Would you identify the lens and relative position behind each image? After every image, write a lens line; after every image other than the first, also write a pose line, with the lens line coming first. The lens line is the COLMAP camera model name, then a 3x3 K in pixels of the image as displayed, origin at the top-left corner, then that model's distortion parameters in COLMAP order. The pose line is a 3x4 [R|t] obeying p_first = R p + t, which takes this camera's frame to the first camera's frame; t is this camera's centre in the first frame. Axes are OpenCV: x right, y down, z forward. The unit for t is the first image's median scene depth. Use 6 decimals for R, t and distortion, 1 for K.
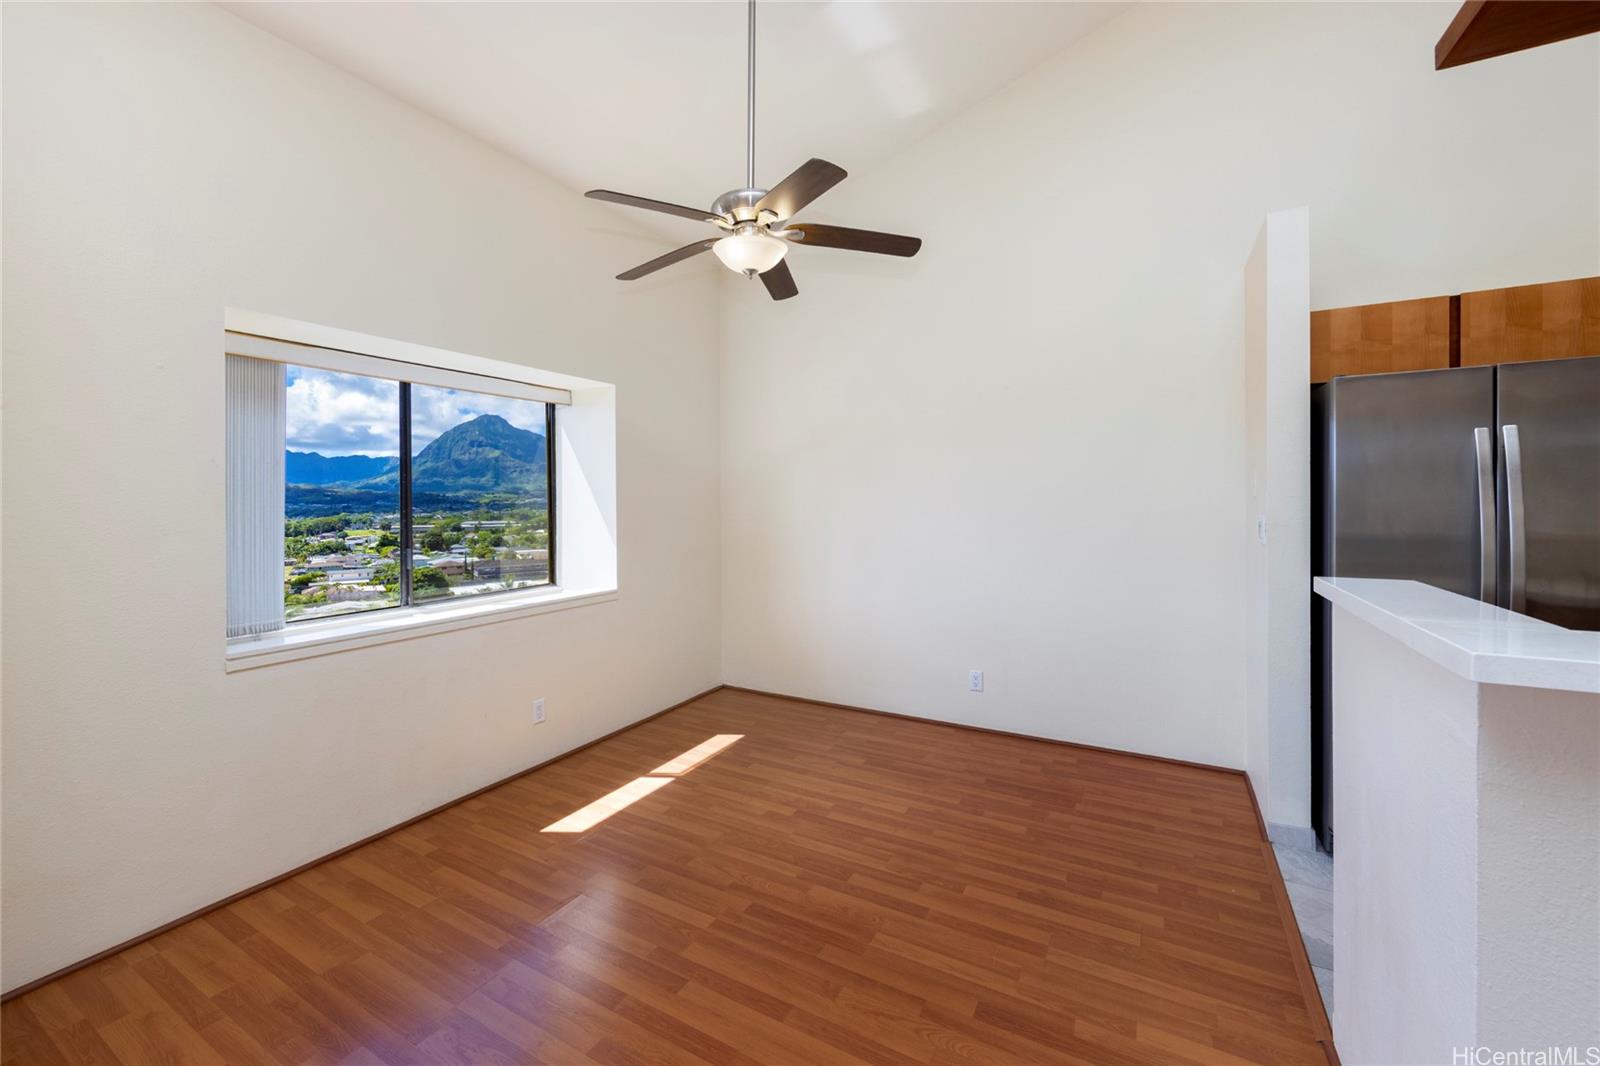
lens RADIAL K [[647.8, 0, 768.6], [0, 647.8, 498.5], [0, 0, 1]] dist [0.001599, 0.000165]
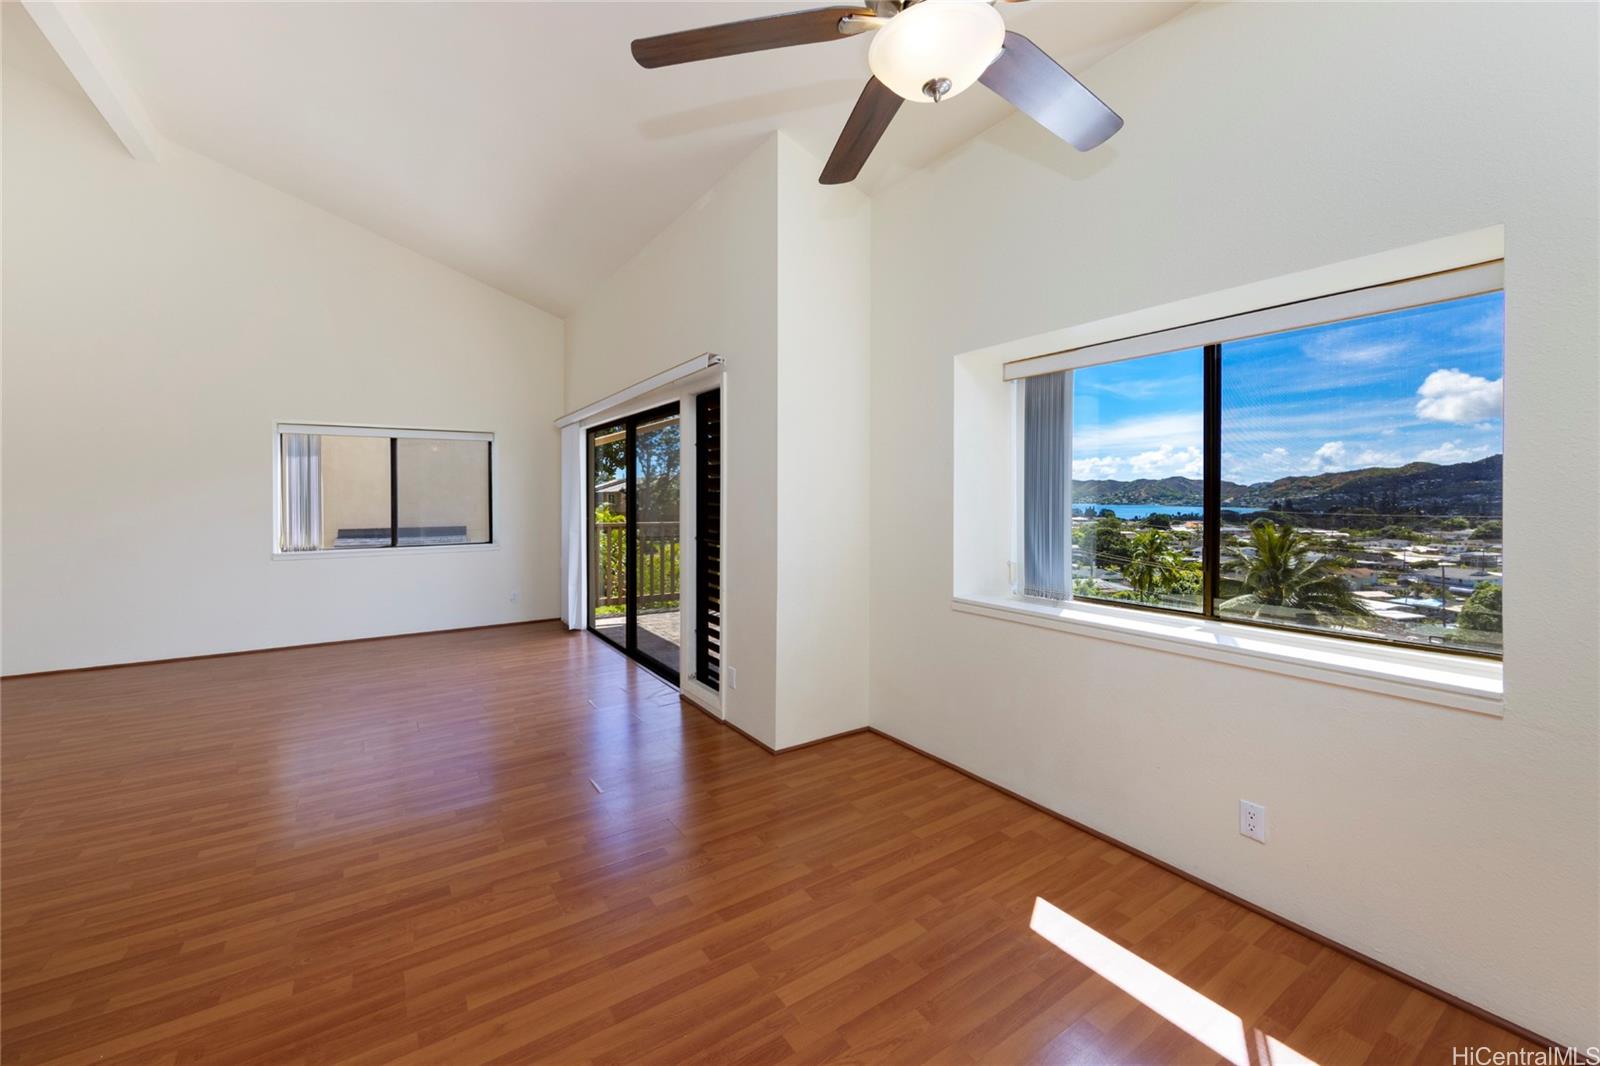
lens RADIAL K [[647.8, 0, 797.2], [0, 647.8, 501.5], [0, 0, 1]] dist [0.001599, 0.000165]
pose [[-0.433269, 0.018862, -0.901067, 0.502954], [0.012495, 0.999811, 0.014920, 0.001112], [0.901178, -0.004794, -0.433423, 1.082381]]
